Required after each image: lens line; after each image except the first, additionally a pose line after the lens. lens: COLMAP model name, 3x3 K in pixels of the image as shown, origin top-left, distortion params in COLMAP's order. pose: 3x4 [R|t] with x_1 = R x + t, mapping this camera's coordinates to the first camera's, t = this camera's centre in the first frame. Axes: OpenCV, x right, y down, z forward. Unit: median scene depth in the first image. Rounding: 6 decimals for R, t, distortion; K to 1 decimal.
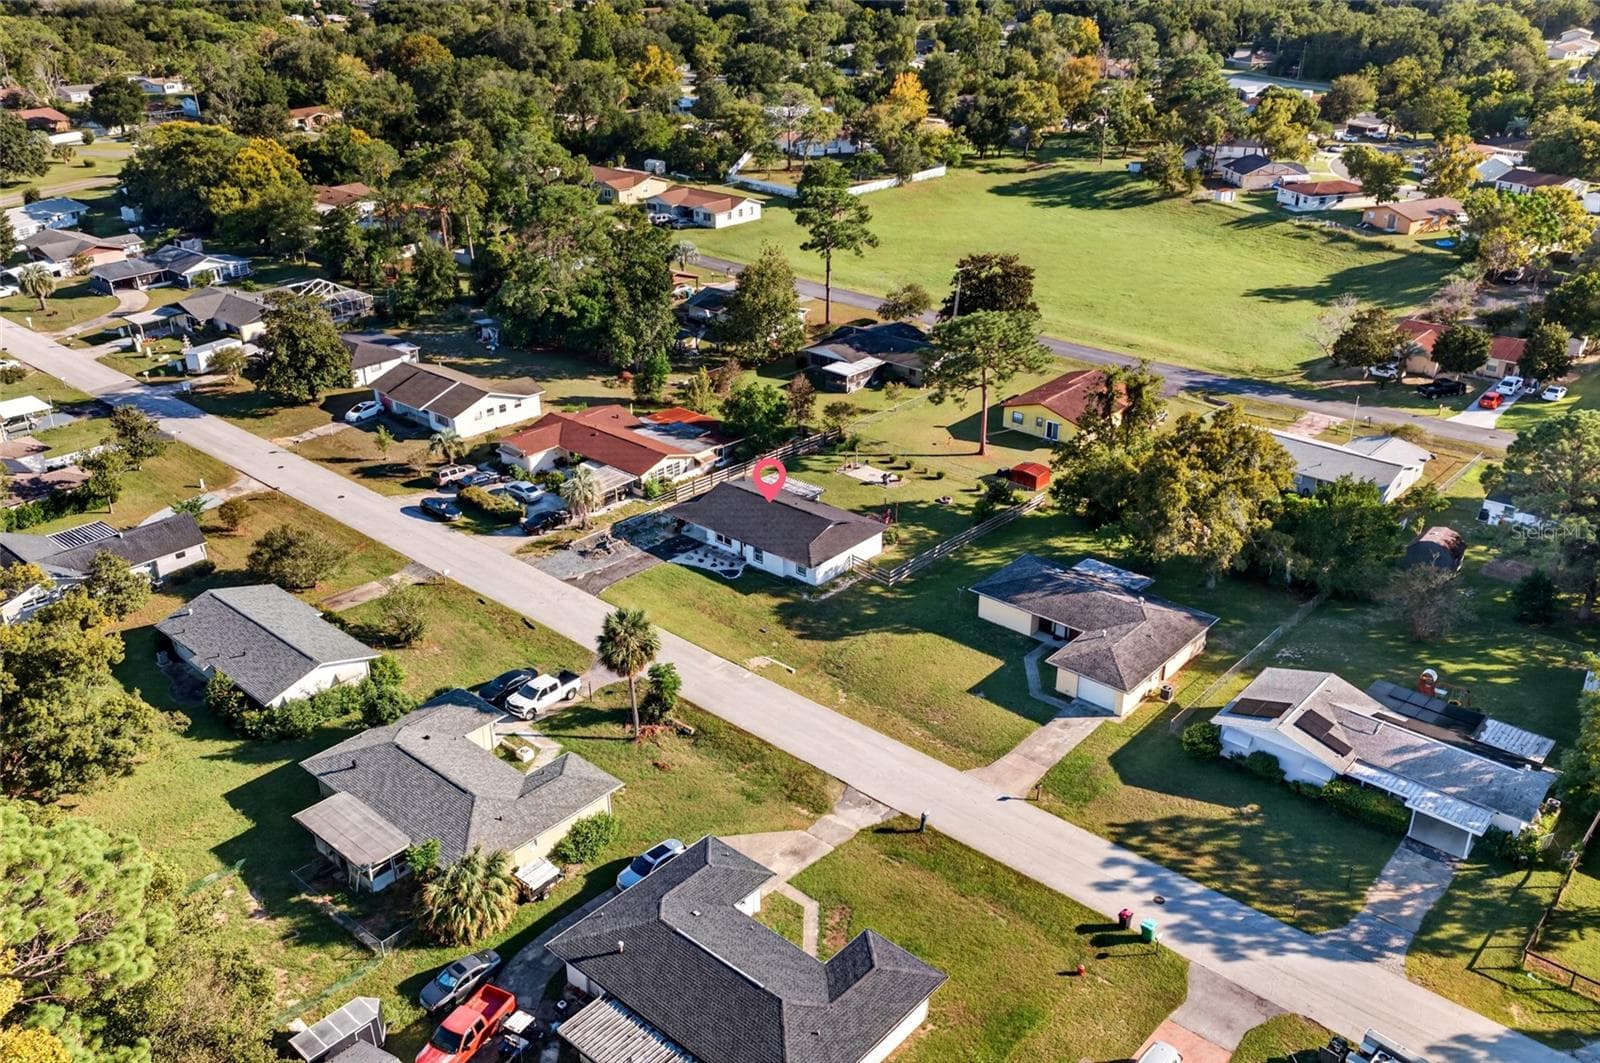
lens RADIAL K [[1340.5, 0, 770.9], [0, 1340.5, 530.5], [0, 0, 1]] dist [0.014338, -0.050065]
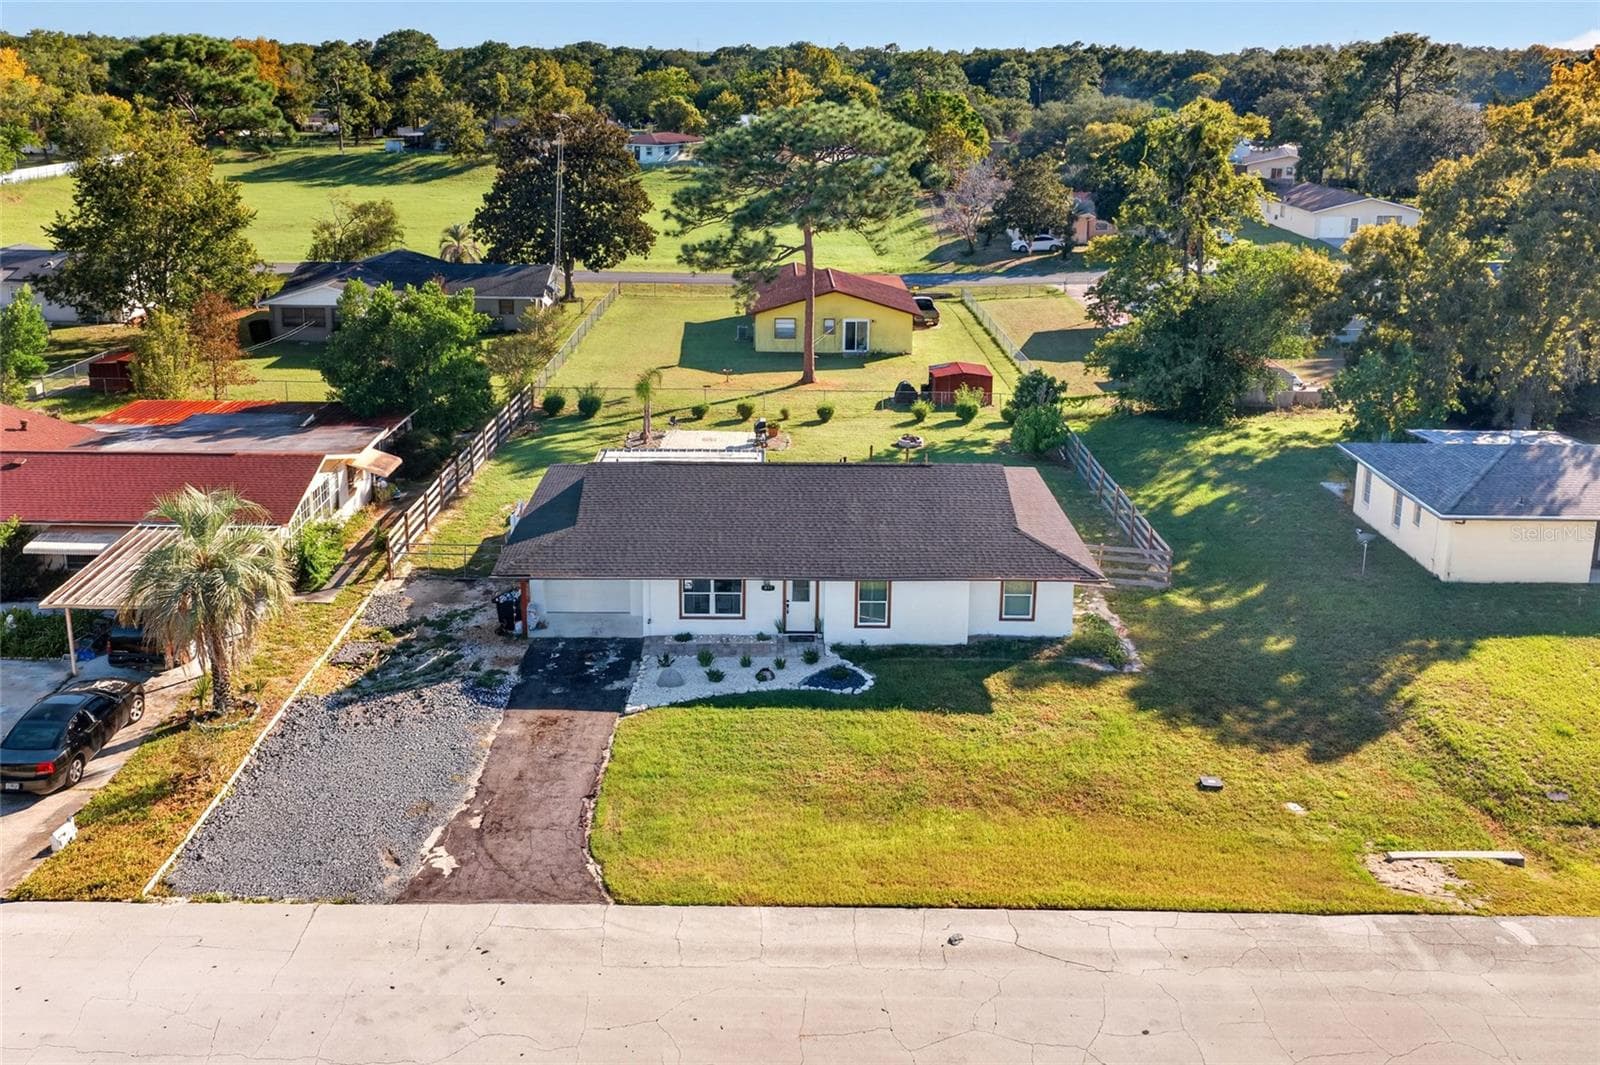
lens RADIAL K [[1340.5, 0, 770.9], [0, 1340.5, 531.5], [0, 0, 1]] dist [0.014338, -0.050065]
pose [[0.740307, -0.212149, 0.637917, -0.232657], [0.276742, 0.960943, -0.001584, -0.005703], [-0.612666, 0.177711, 0.770104, 0.729037]]
